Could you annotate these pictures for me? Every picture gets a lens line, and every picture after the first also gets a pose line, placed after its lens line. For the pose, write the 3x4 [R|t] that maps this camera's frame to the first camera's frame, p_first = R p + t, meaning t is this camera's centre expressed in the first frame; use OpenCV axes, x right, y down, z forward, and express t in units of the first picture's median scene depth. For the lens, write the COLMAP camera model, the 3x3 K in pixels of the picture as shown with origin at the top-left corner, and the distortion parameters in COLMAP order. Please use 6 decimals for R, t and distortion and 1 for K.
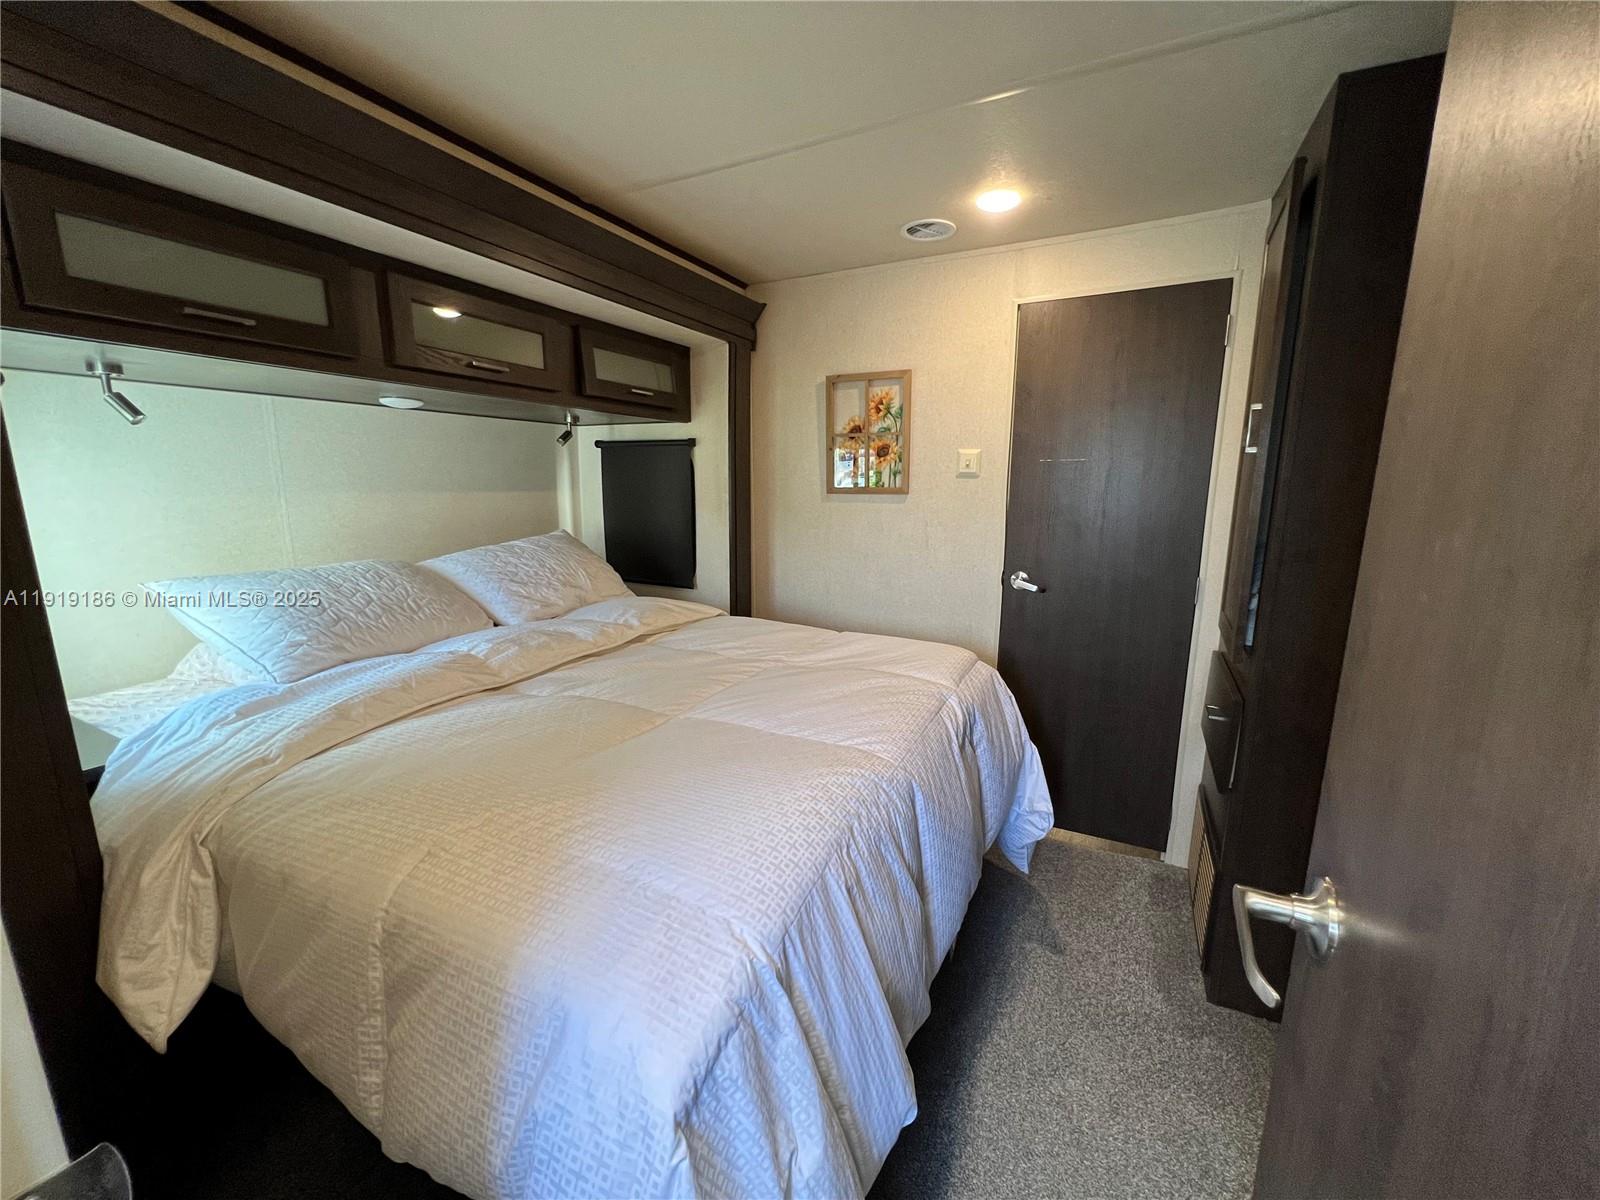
lens RADIAL K [[640.3, 0, 800.0], [0, 640.3, 600.0], [0, 0, 1]] dist [-0.002285, 0.000677]
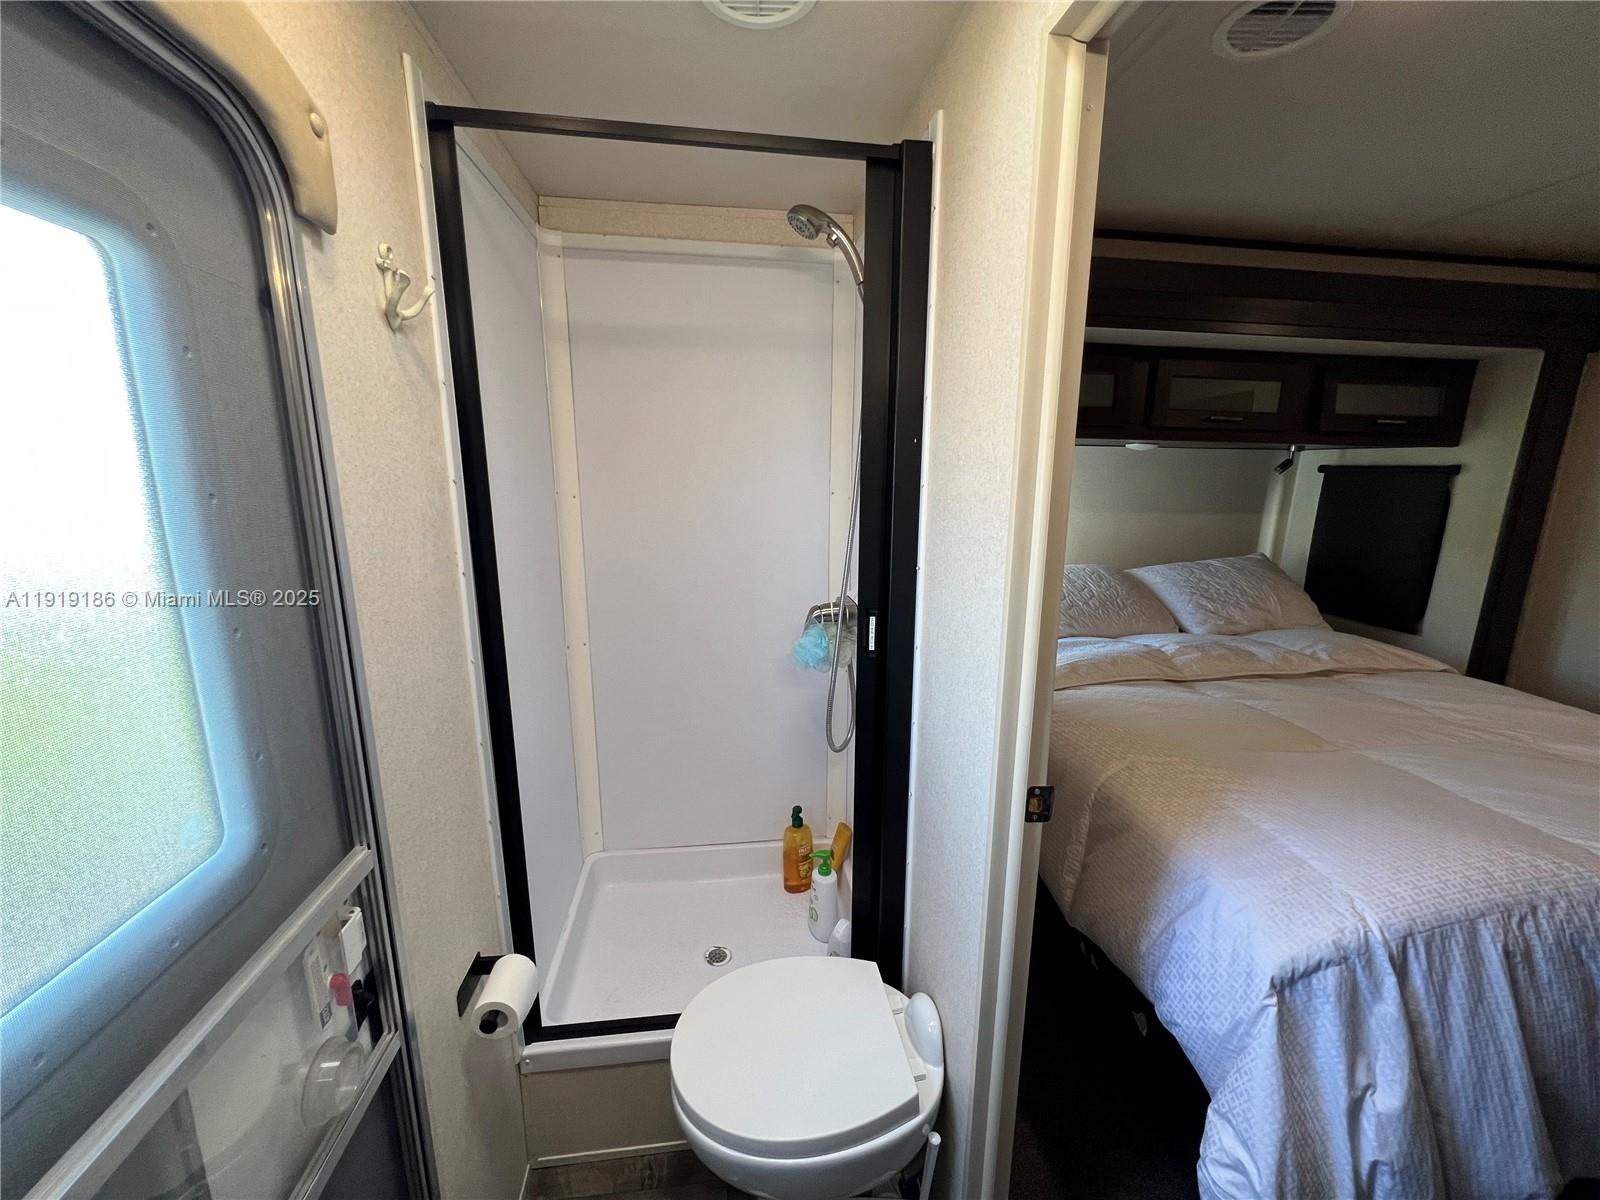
lens RADIAL K [[640.3, 0, 800.0], [0, 640.3, 600.0], [0, 0, 1]] dist [-0.002285, 0.000677]
pose [[0.564922, 0.166461, -0.808179, 0.095297], [-0.160288, 0.982921, 0.090410, -0.013980], [0.809426, 0.078467, 0.581955, -0.332493]]
